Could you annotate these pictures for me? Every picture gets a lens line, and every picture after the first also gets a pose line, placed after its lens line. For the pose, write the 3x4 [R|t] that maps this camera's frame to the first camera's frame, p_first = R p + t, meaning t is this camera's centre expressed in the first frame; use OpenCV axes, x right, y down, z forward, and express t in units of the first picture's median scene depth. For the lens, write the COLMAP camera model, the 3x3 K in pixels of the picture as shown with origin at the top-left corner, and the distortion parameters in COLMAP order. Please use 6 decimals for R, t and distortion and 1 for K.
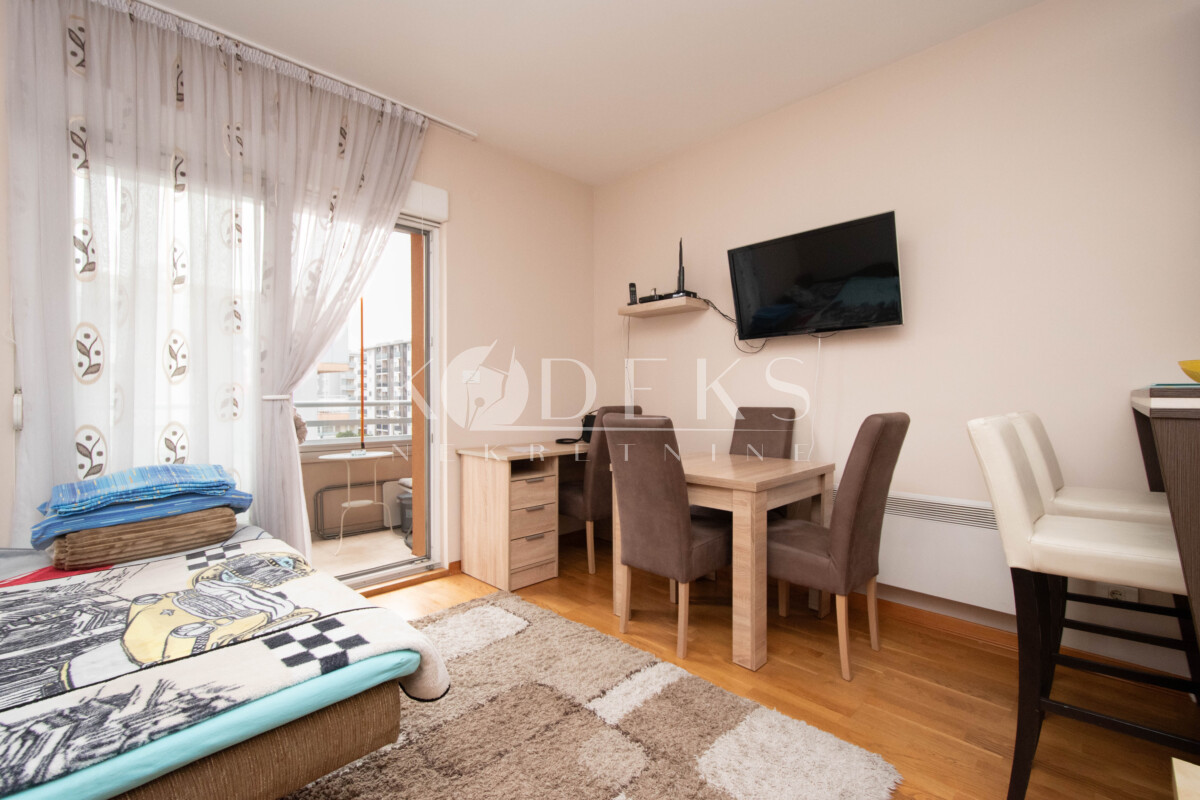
lens RADIAL K [[521.6, 0, 599.0], [0, 521.6, 395.8], [0, 0, 1]] dist [0.008011, -0.000734]
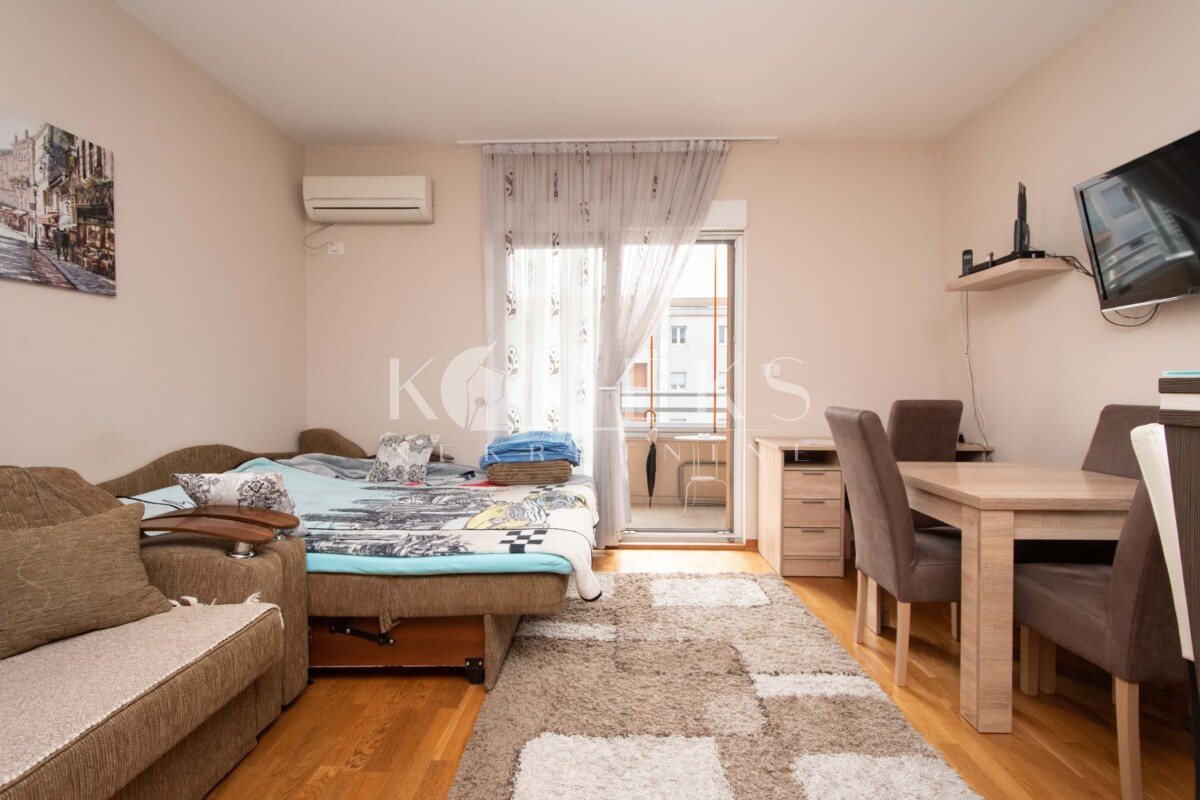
lens RADIAL K [[521.6, 0, 599.0], [0, 521.6, 395.8], [0, 0, 1]] dist [0.008011, -0.000734]
pose [[0.689251, 0.013602, -0.724395, 0.413104], [-0.002175, 0.999858, 0.016705, -0.000964], [0.724519, -0.009939, 0.689183, 0.025622]]
